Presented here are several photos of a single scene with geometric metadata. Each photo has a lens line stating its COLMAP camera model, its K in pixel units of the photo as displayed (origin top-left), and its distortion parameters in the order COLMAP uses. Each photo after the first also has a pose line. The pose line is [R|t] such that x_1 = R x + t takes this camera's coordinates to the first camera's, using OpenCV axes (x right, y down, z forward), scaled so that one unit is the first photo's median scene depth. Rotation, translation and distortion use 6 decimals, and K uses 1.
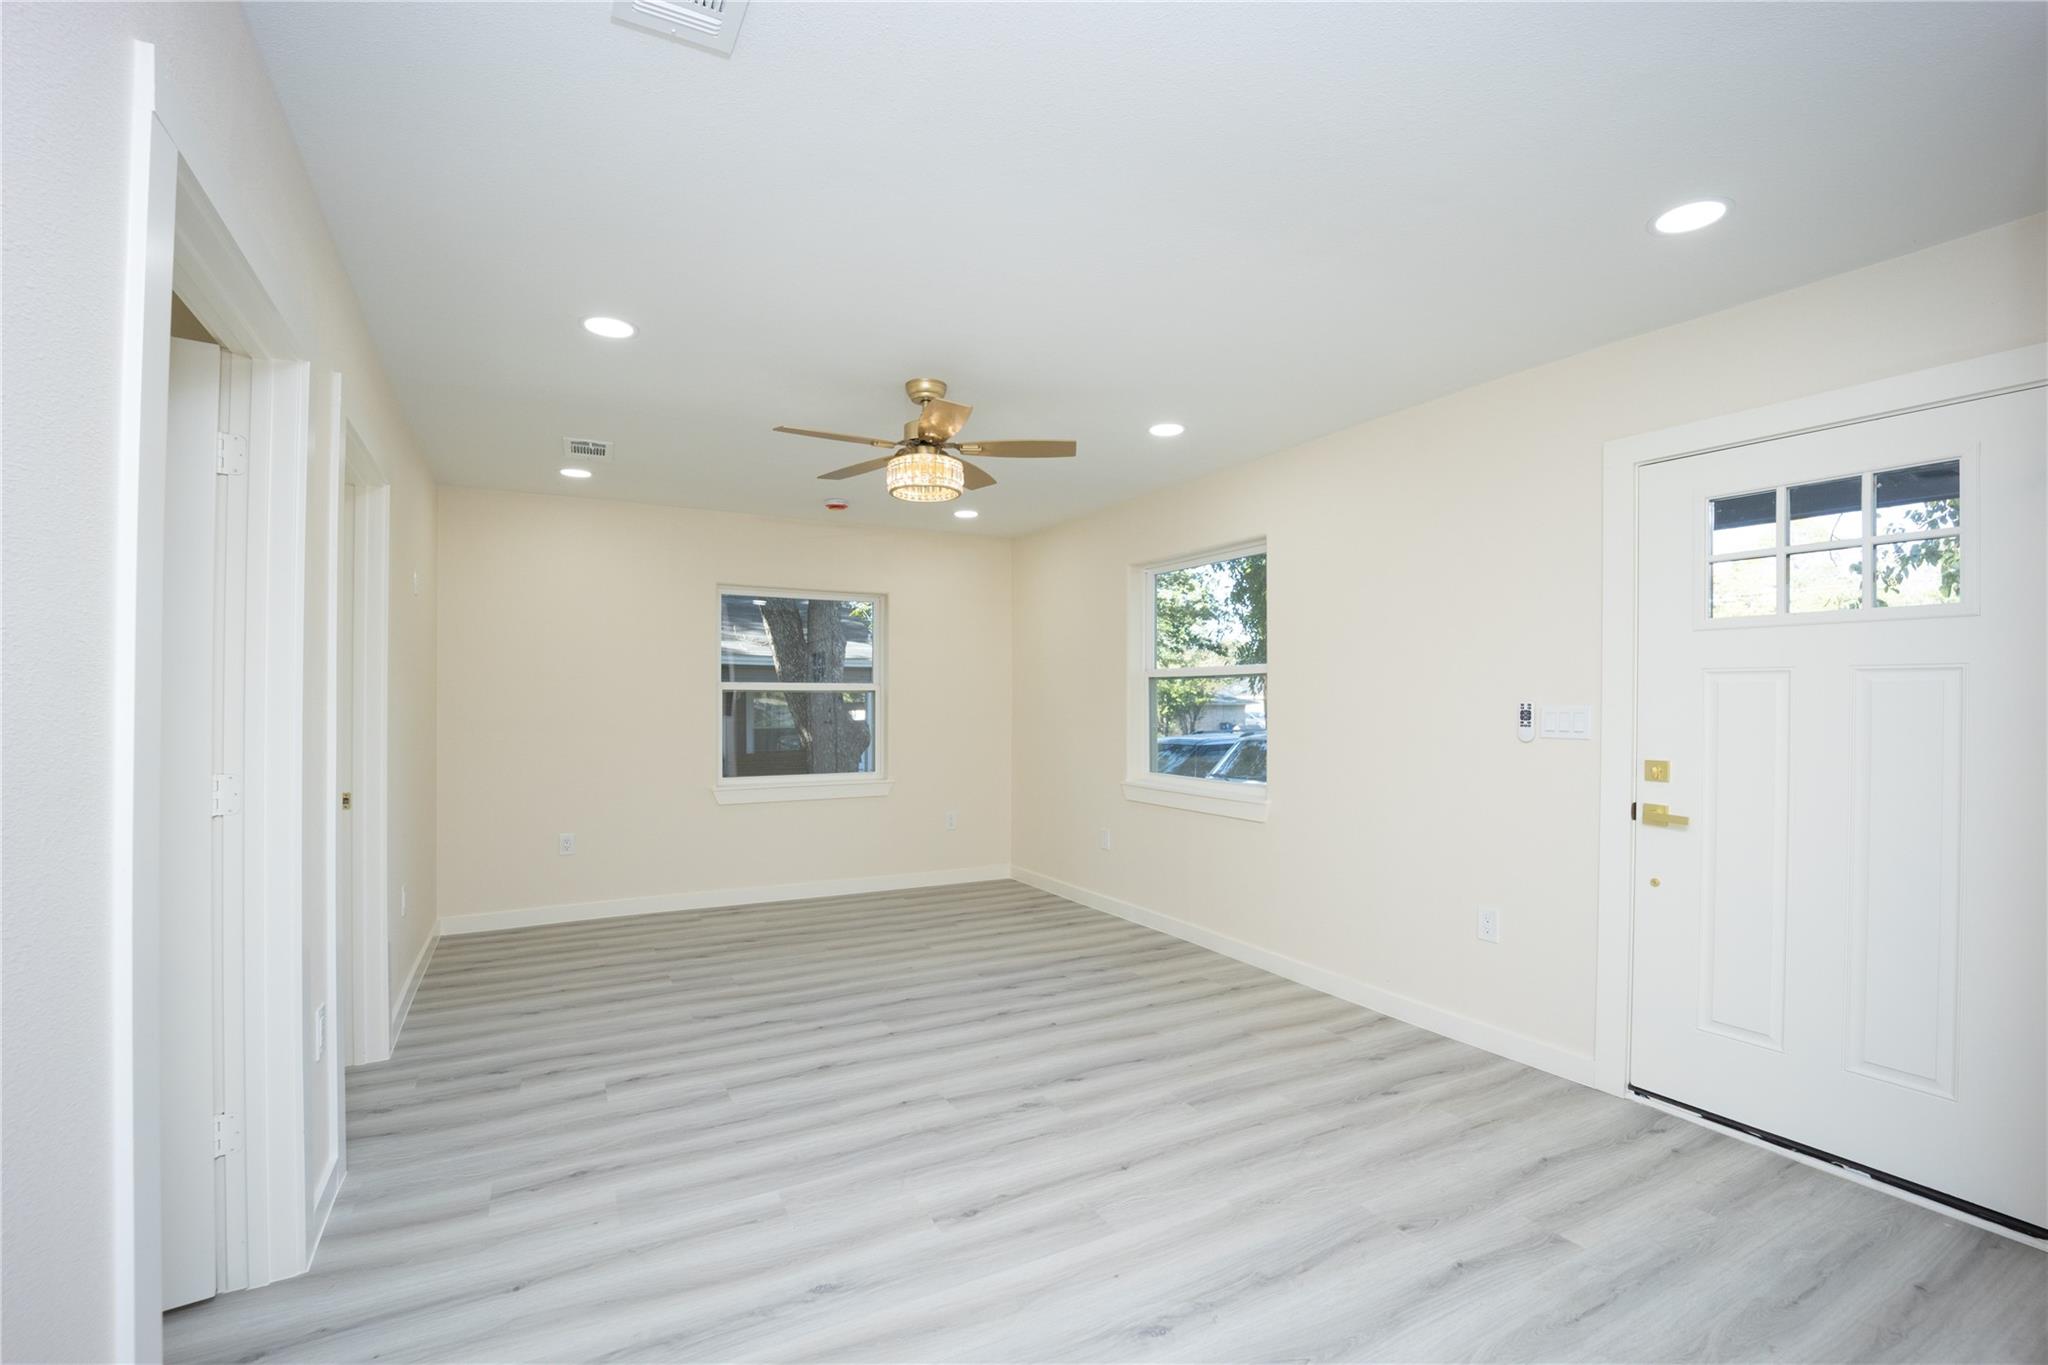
lens RADIAL K [[868.7, 0, 1019.0], [0, 868.7, 686.8], [0, 0, 1]] dist [-0.021762, 0.000963]
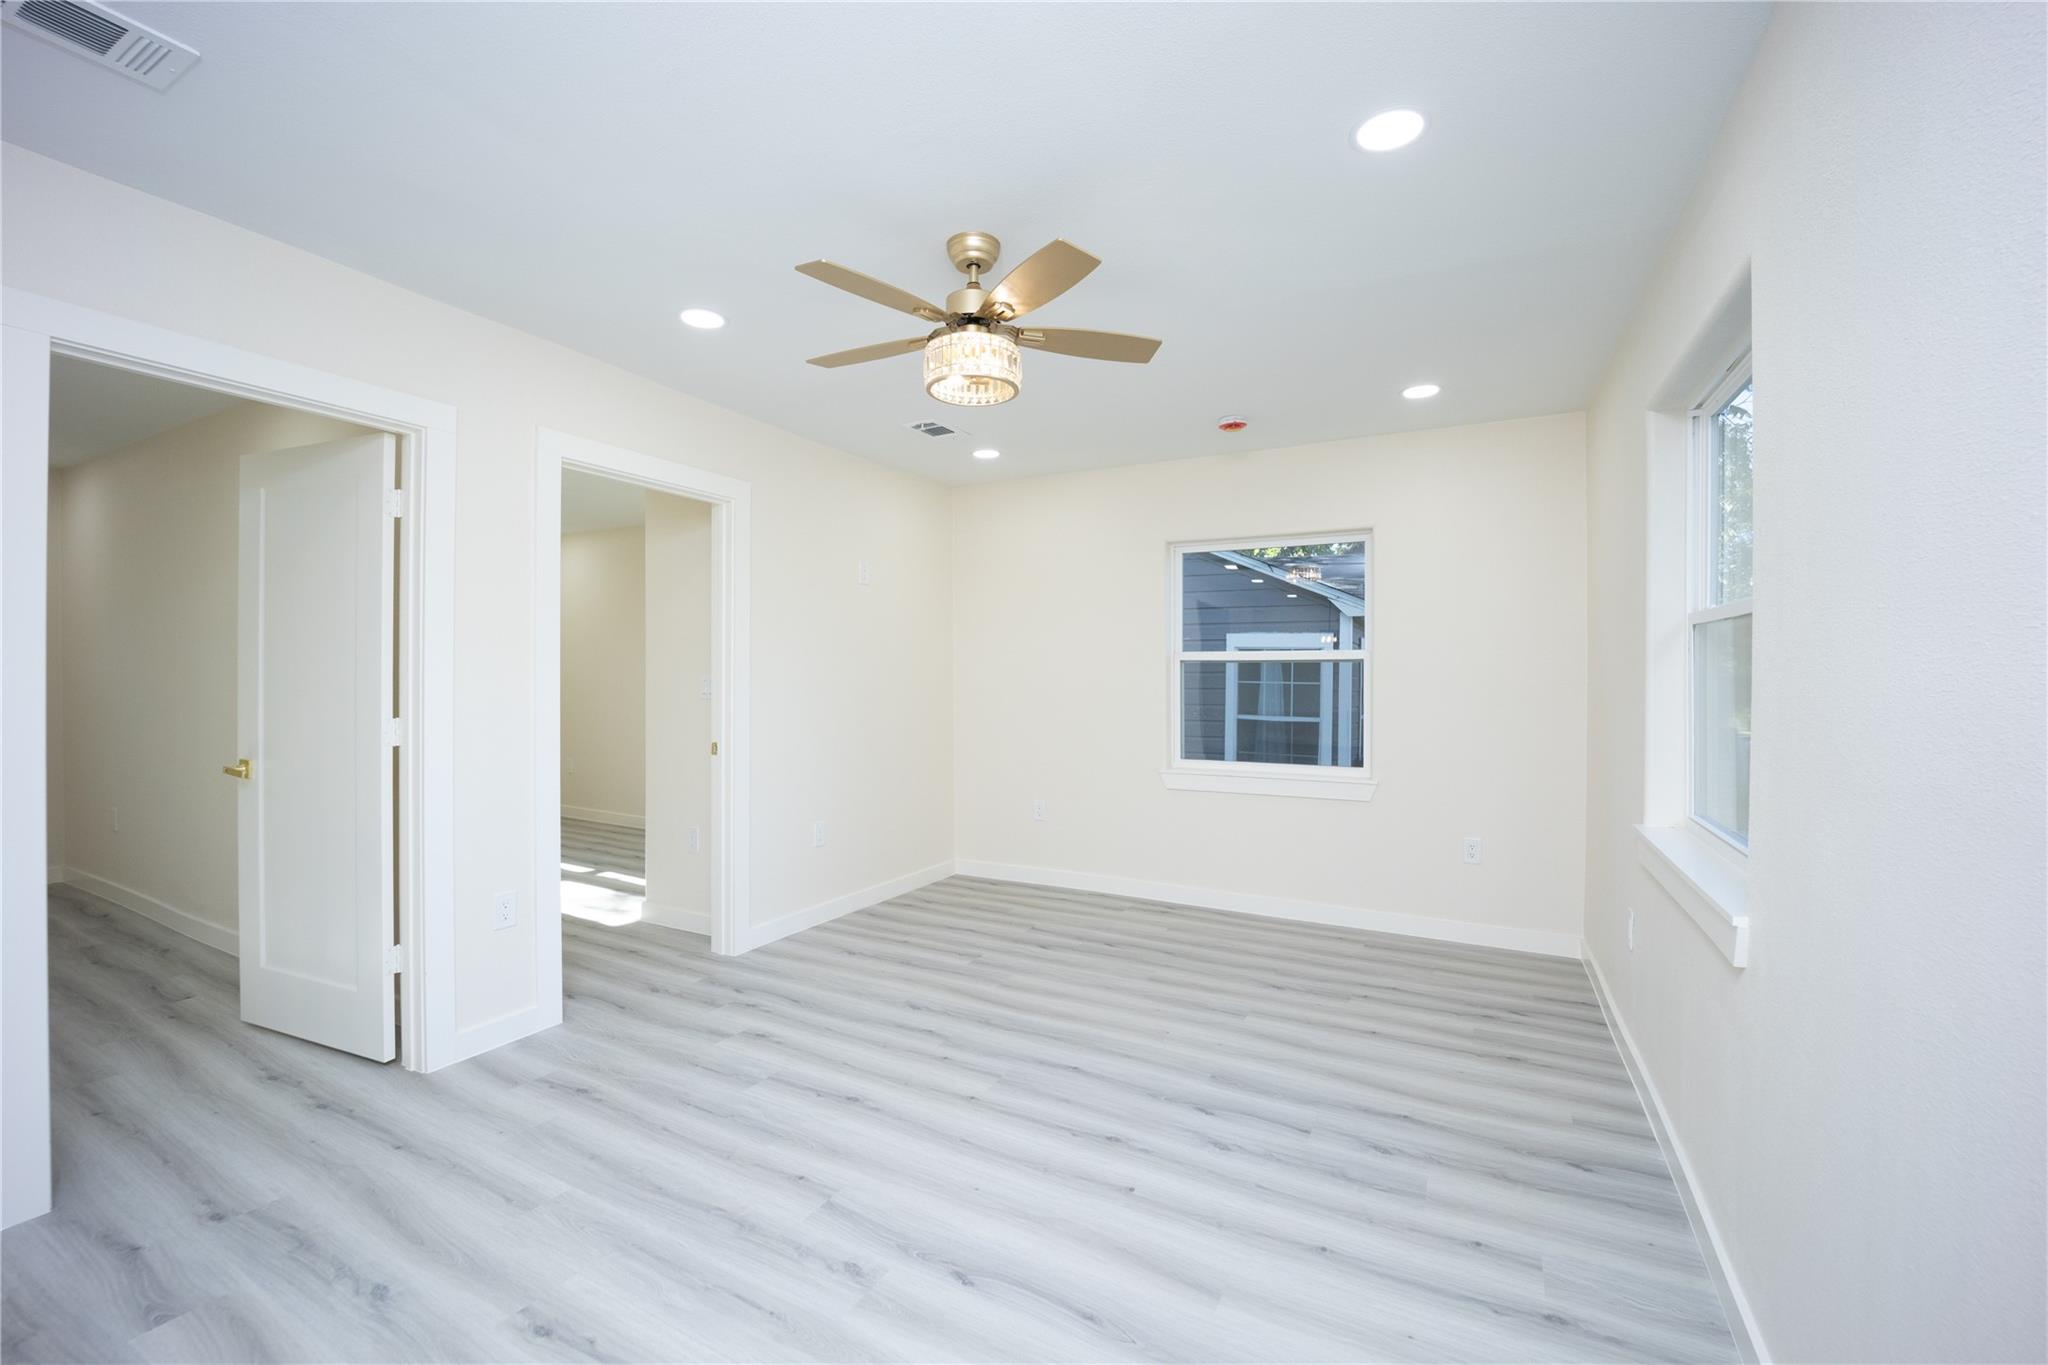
lens RADIAL K [[868.7, 0, 1017.4], [0, 868.7, 691.7], [0, 0, 1]] dist [-0.021762, 0.000963]
pose [[0.540161, 0.014450, -0.841438, 0.450715], [0.017039, 0.999460, 0.028102, 0.009520], [0.841389, -0.029517, 0.539623, 0.530148]]
